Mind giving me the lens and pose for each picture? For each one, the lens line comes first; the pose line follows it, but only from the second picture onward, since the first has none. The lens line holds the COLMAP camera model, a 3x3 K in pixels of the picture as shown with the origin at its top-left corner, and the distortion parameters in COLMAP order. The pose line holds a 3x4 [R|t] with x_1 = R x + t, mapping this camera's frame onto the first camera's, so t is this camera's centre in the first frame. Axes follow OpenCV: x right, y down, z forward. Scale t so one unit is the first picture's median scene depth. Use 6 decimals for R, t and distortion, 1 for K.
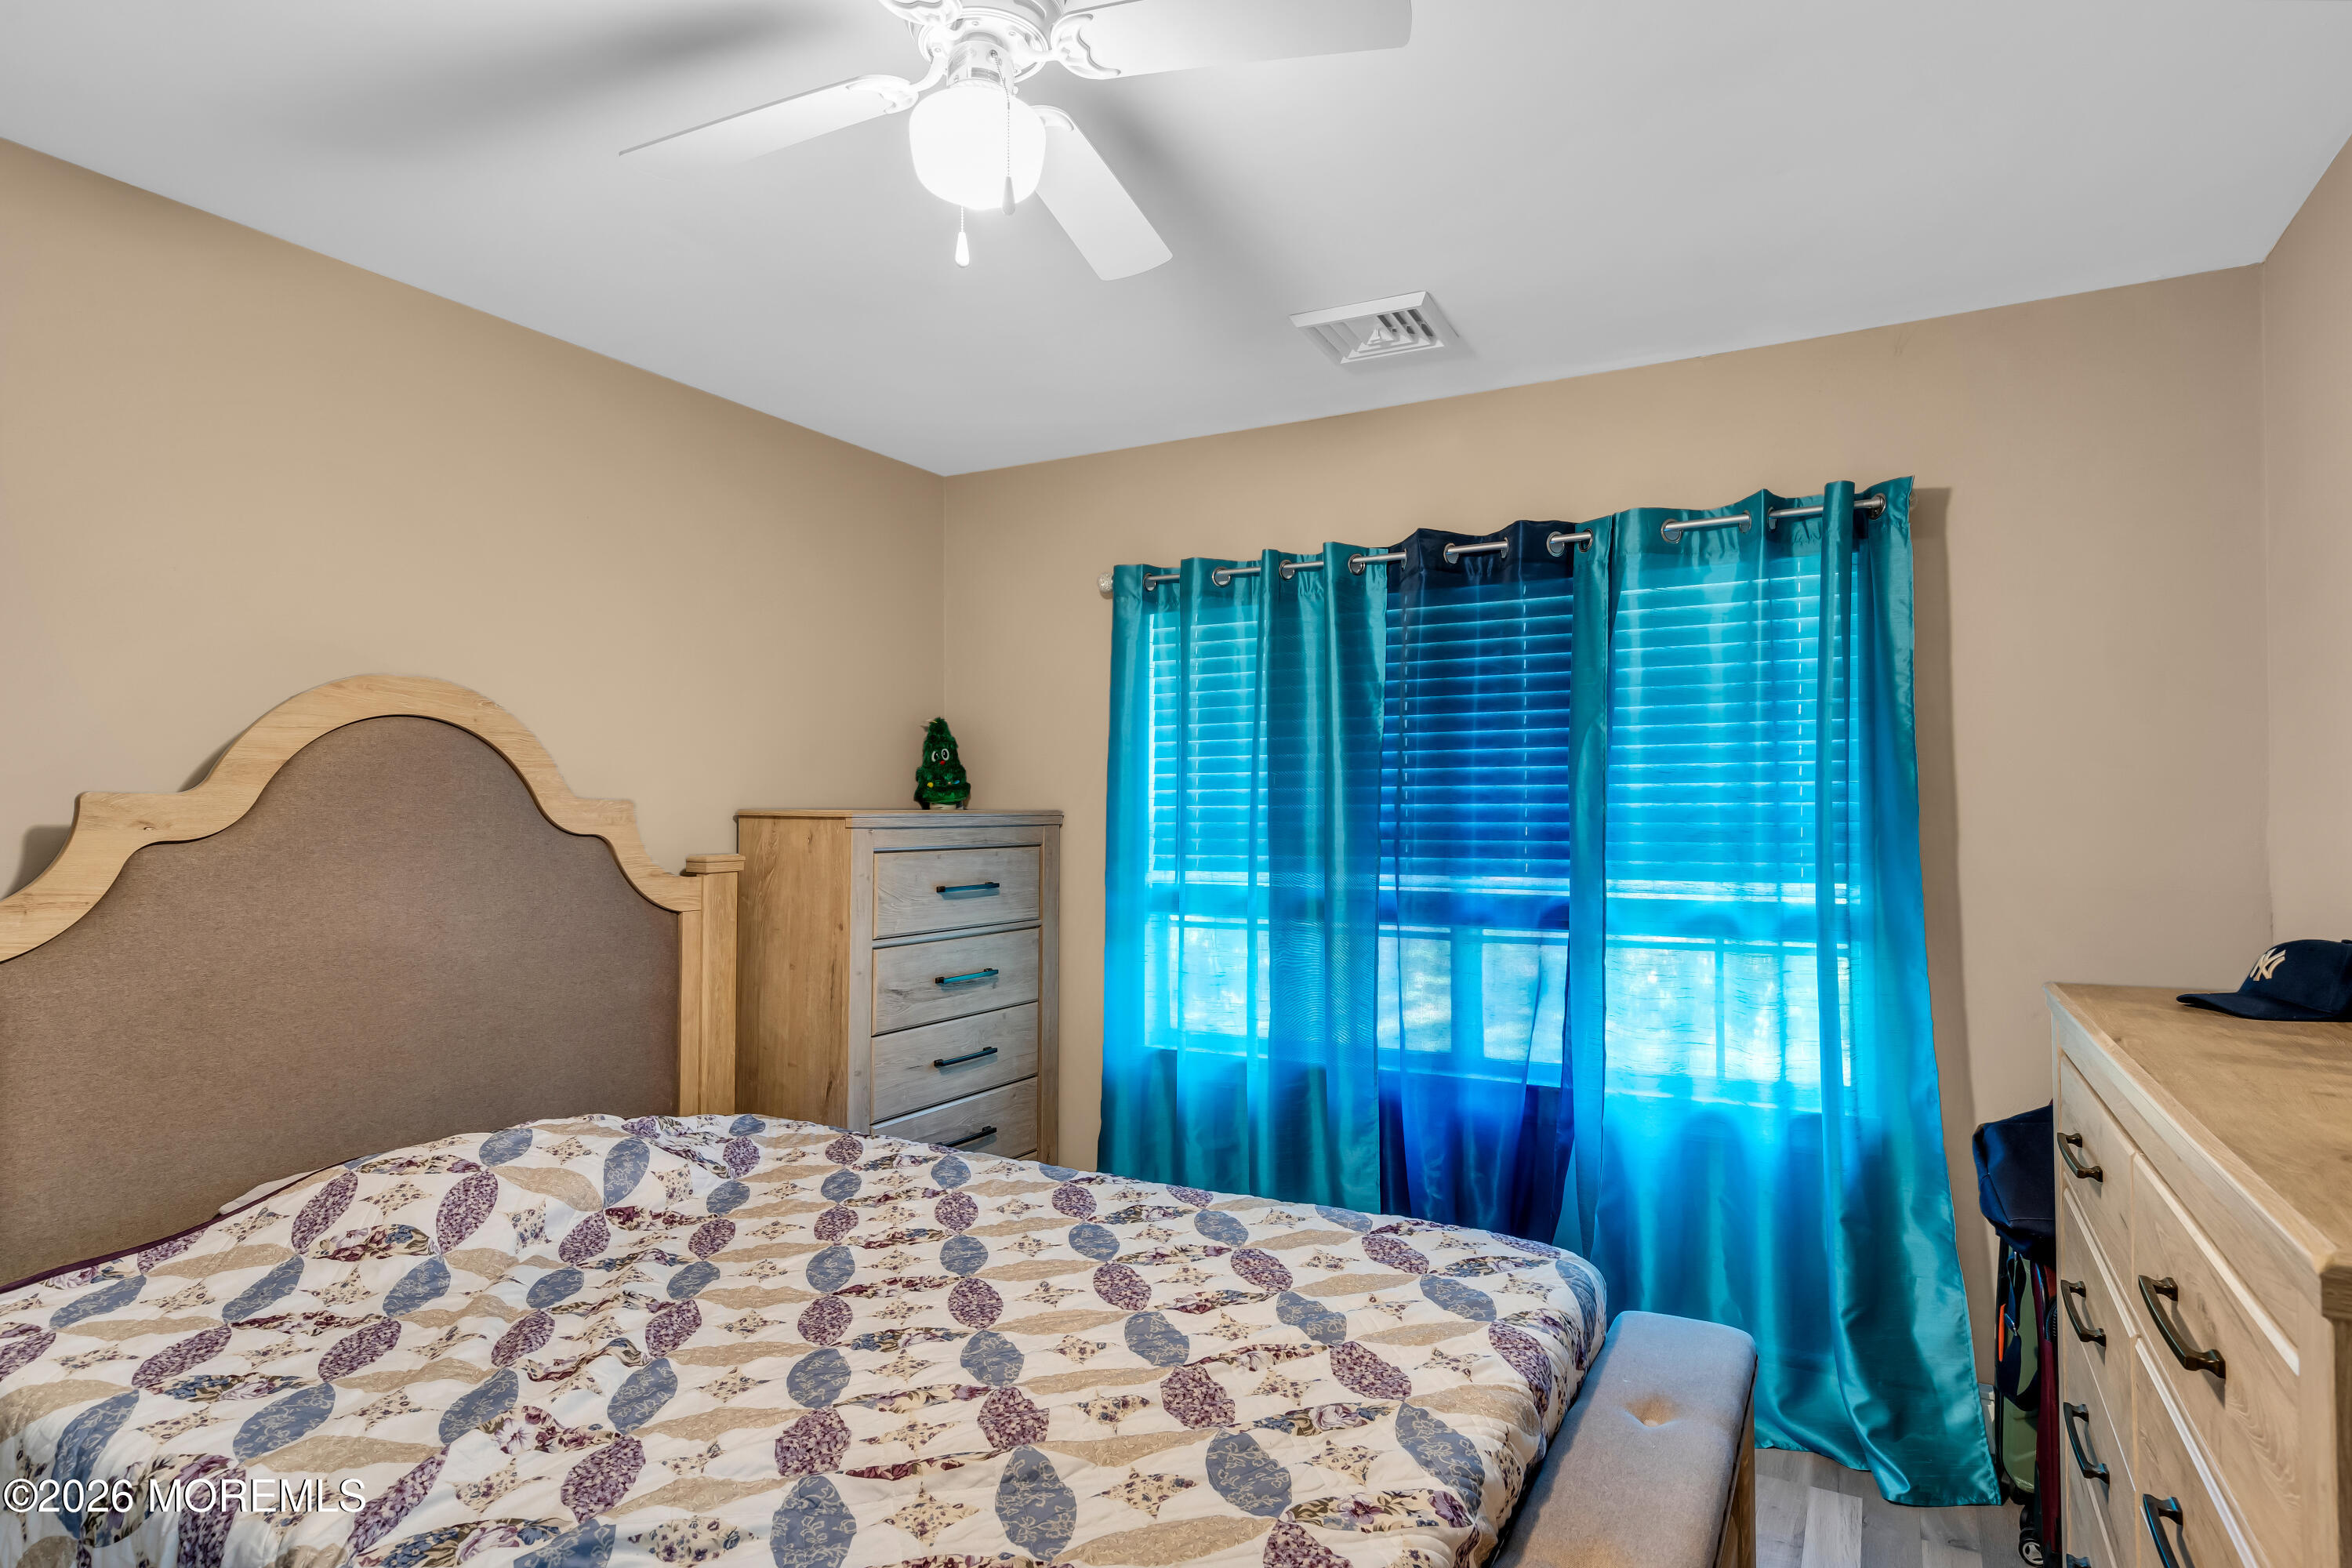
lens RADIAL K [[1230.4, 0, 1171.1], [0, 1230.4, 816.0], [0, 0, 1]] dist [-0.000617, -0.000170]
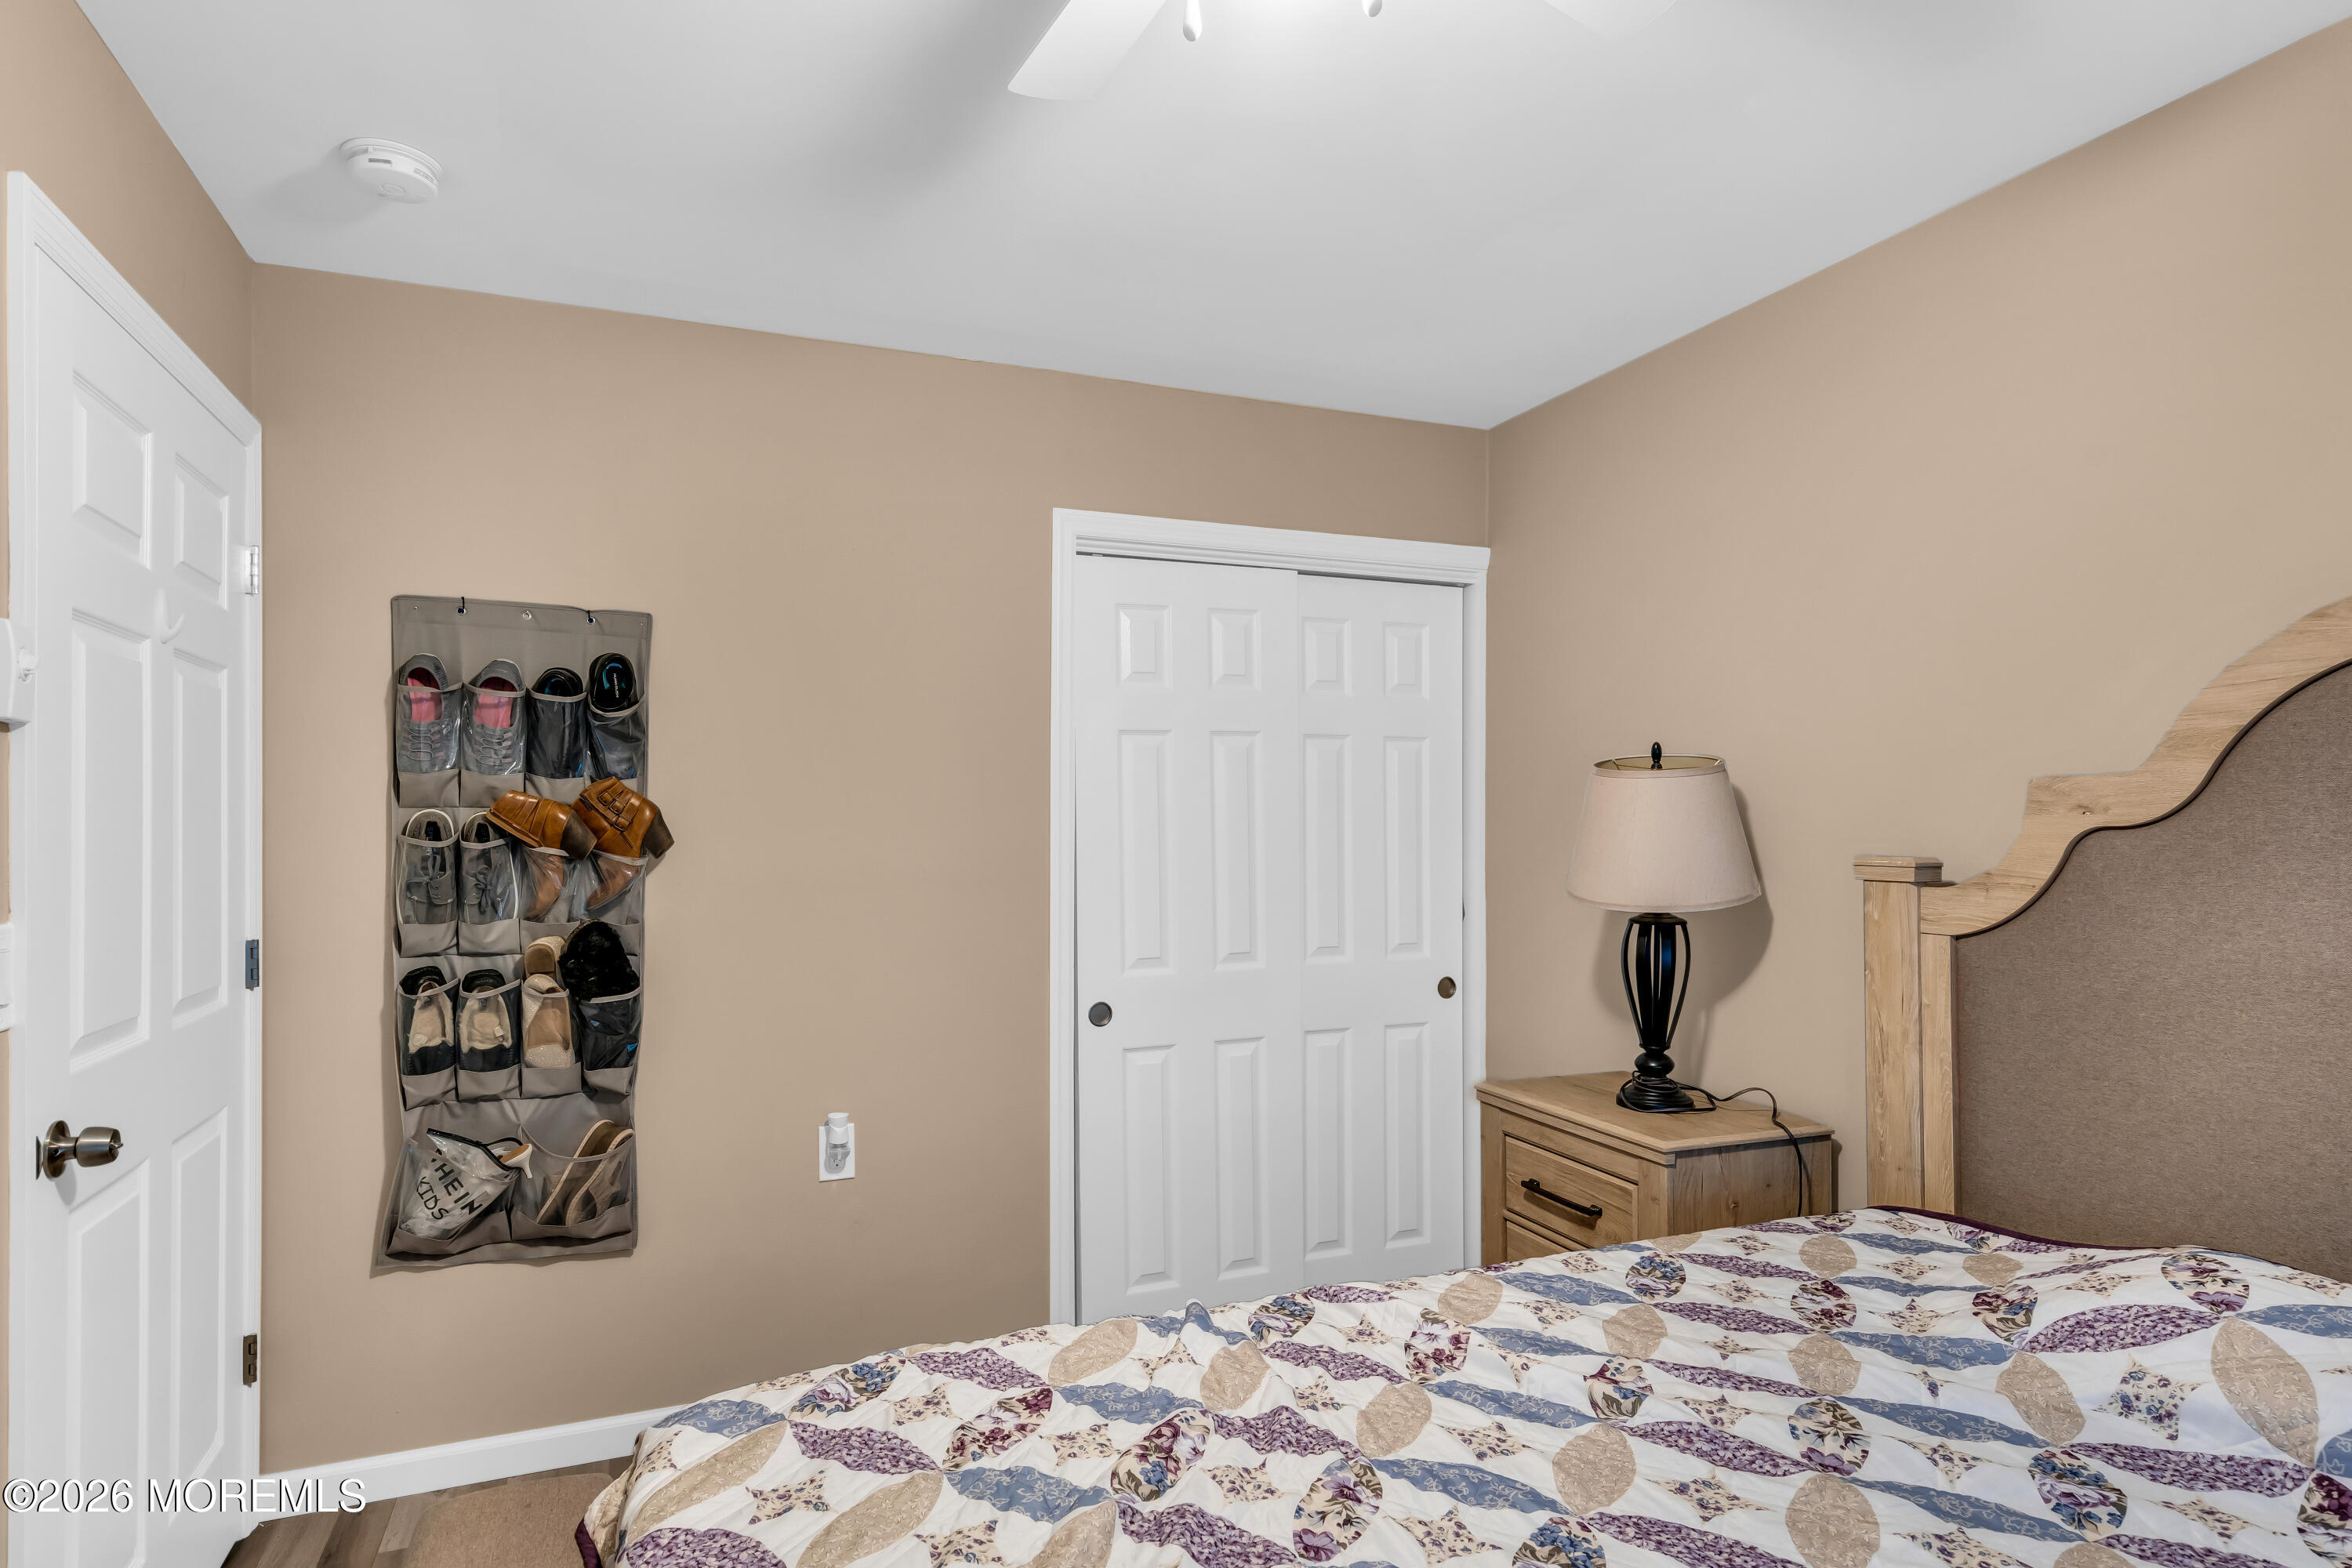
lens RADIAL K [[1239.0, 0, 1171.8], [0, 1239.0, 842.7], [0, 0, 1]] dist [0.002017, -0.000079]
pose [[-0.610343, 0.008321, -0.792093, 0.349288], [-0.000335, 0.999942, 0.010763, 0.022644], [0.792137, 0.006835, -0.610305, 1.007907]]
